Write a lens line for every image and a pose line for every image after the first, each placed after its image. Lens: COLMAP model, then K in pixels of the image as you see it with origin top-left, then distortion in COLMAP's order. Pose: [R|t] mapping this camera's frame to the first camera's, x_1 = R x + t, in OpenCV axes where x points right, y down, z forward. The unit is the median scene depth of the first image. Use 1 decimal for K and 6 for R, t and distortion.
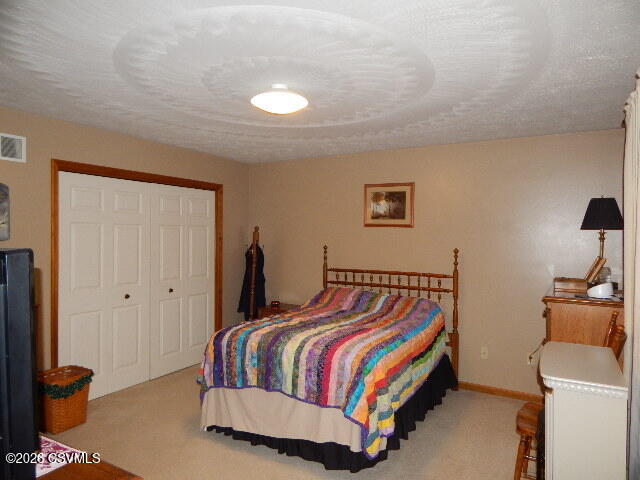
lens RADIAL K [[427.0, 0, 324.4], [0, 427.0, 238.8], [0, 0, 1]] dist [0.006944, -0.010433]
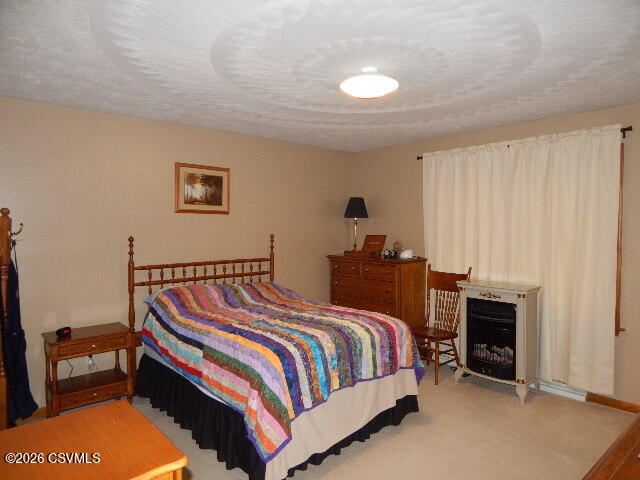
lens RADIAL K [[427.0, 0, 324.5], [0, 427.0, 240.2], [0, 0, 1]] dist [0.006944, -0.010433]
pose [[0.315797, -0.044588, 0.947778, -0.647262], [0.013220, 0.999005, 0.042593, -0.005828], [-0.948735, -0.000922, 0.316072, 0.473645]]
